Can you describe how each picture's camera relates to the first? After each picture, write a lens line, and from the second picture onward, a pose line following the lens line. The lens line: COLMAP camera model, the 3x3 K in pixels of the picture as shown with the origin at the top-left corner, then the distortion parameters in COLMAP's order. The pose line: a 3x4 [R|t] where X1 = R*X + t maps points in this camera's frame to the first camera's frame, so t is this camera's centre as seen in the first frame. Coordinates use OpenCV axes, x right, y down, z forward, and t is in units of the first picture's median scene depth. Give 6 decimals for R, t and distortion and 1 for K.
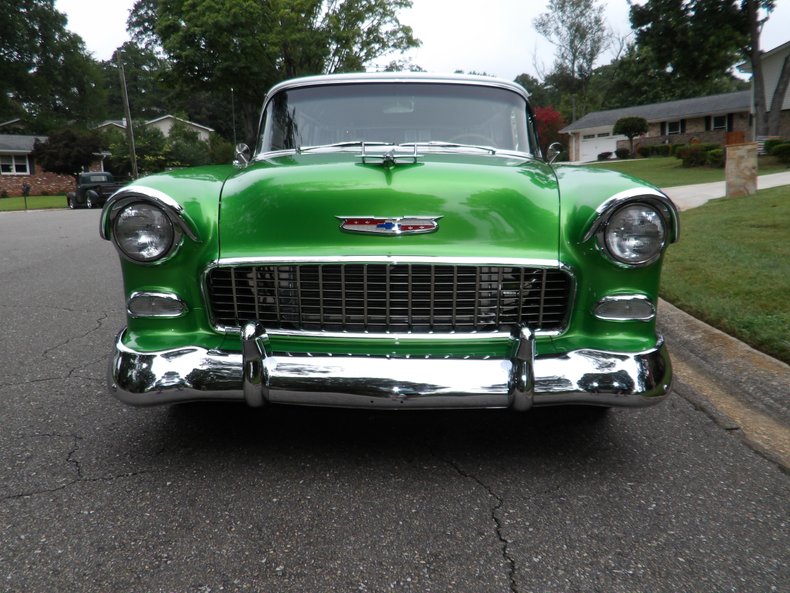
lens RADIAL K [[643.2, 0, 379.9], [0, 643.2, 297.1], [0, 0, 1]] dist [-0.032537, 0.031446]
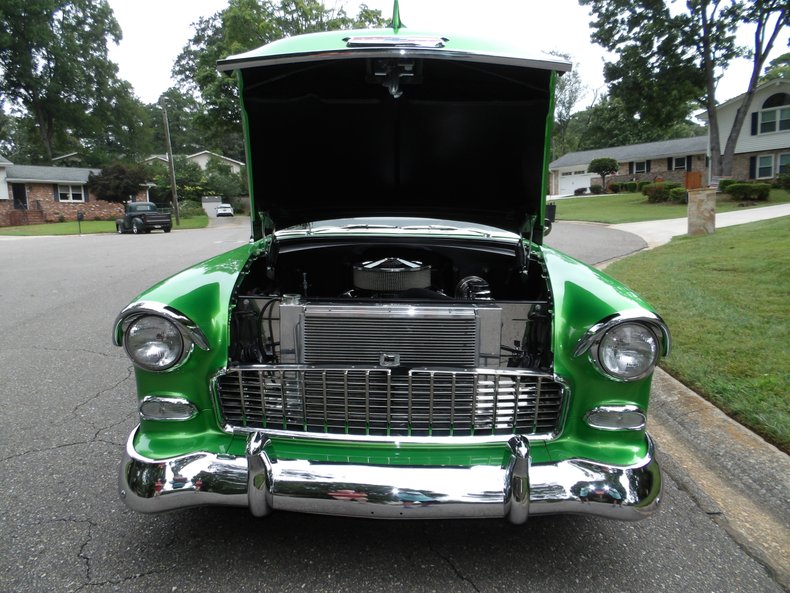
lens RADIAL K [[549.8, 0, 387.1], [0, 549.8, 298.8], [0, 0, 1]] dist [-0.001501, 0.005820]
pose [[0.999968, 0.007911, 0.001547, 0.006319], [-0.007888, 0.999867, -0.014298, -0.148861], [-0.001660, 0.014285, 0.999897, 0.098053]]
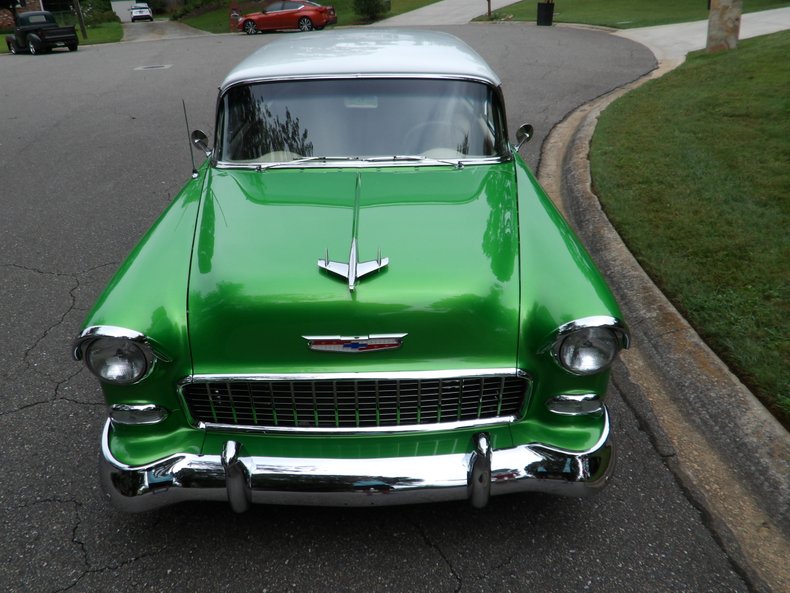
lens RADIAL K [[643.2, 0, 384.4], [0, 643.2, 286.8], [0, 0, 1]] dist [-0.032537, 0.031446]
pose [[0.998429, -0.038269, 0.040918, 0.020548], [0.026860, 0.967910, 0.249858, -0.422128], [-0.049167, -0.248366, 0.967418, 0.013296]]
